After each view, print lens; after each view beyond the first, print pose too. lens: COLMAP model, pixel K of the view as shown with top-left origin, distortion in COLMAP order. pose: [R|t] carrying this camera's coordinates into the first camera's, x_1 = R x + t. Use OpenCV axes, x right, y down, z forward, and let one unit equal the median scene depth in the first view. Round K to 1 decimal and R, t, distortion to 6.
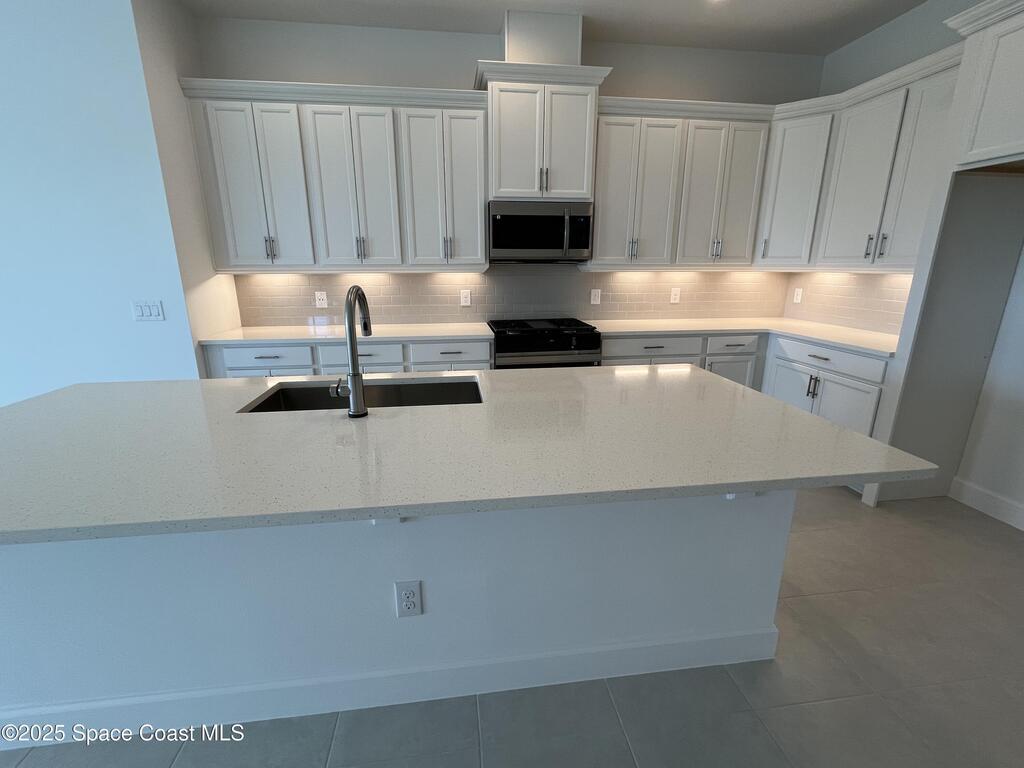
lens RADIAL K [[447.4, 0, 511.6], [0, 447.4, 384.4], [0, 0, 1]] dist [0.003292, -0.000428]
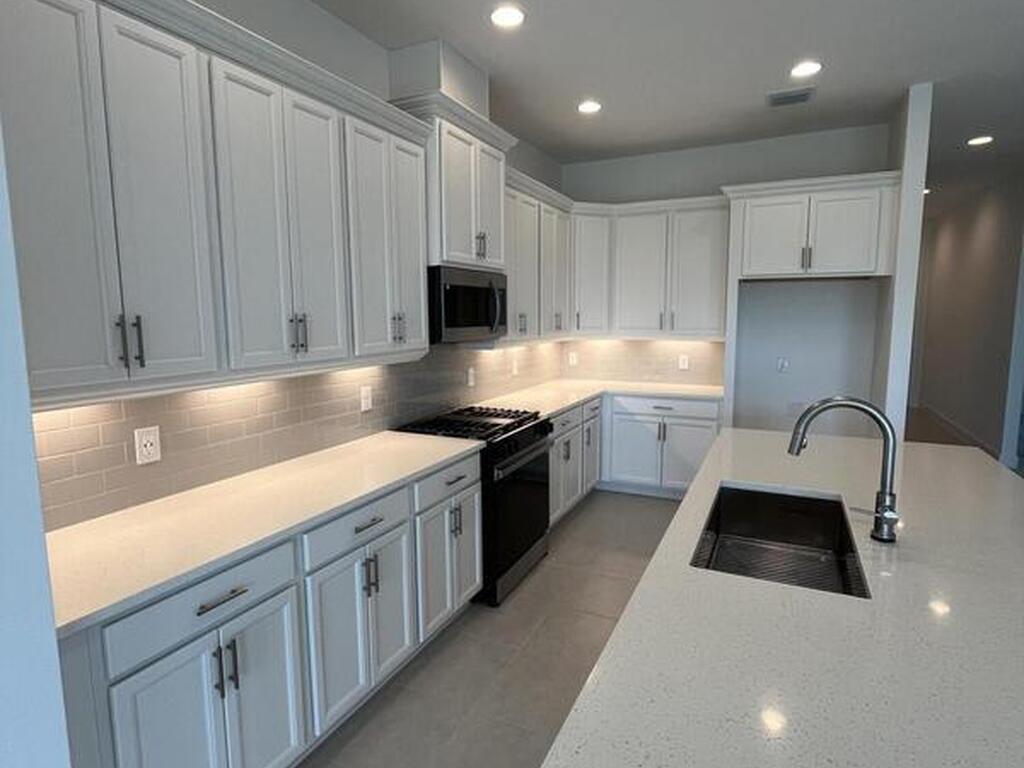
lens RADIAL K [[557.8, 0, 513.8], [0, 557.8, 378.6], [0, 0, 1]] dist [0.020912, 0.001006]
pose [[0.548100, -0.101039, 0.830288, -0.760116], [0.221027, 0.974886, -0.027271, -0.175545], [-0.806681, 0.198464, 0.556667, 0.422841]]
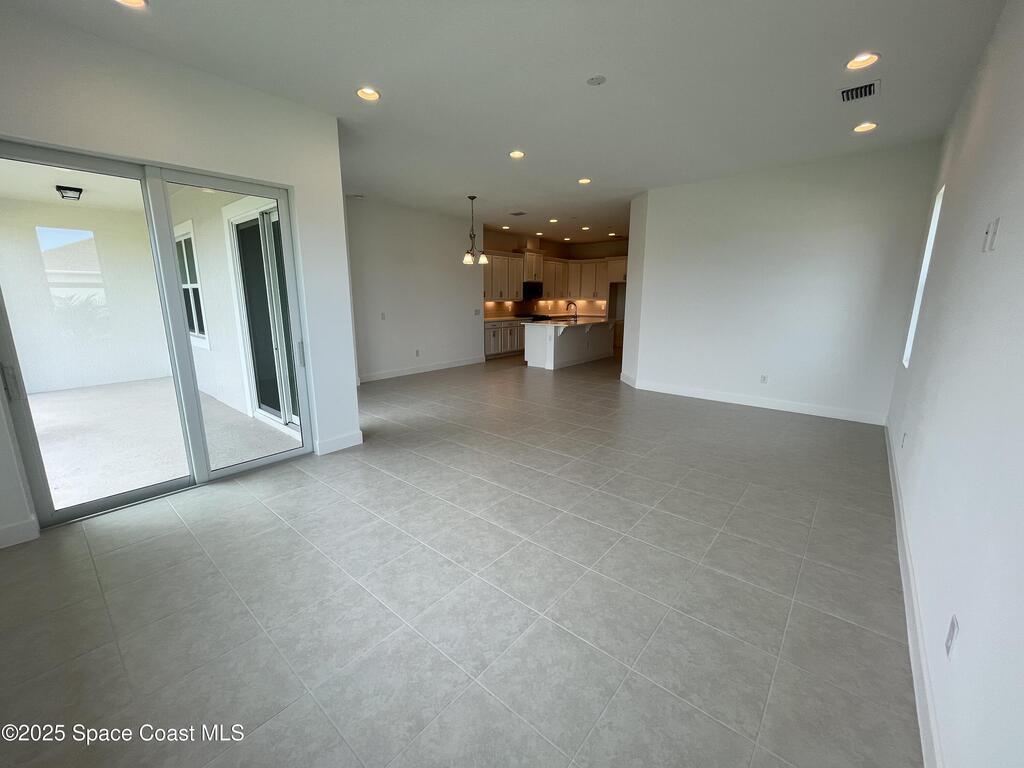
lens RADIAL K [[412.4, 0, 513.0], [0, 412.4, 383.8], [0, 0, 1]] dist [0.000854, 0.000046]
pose [[0.729839, -0.141455, 0.668824, -2.484474], [0.172833, 0.984755, 0.019674, 0.325303], [-0.661410, 0.101236, 0.743161, -1.348053]]
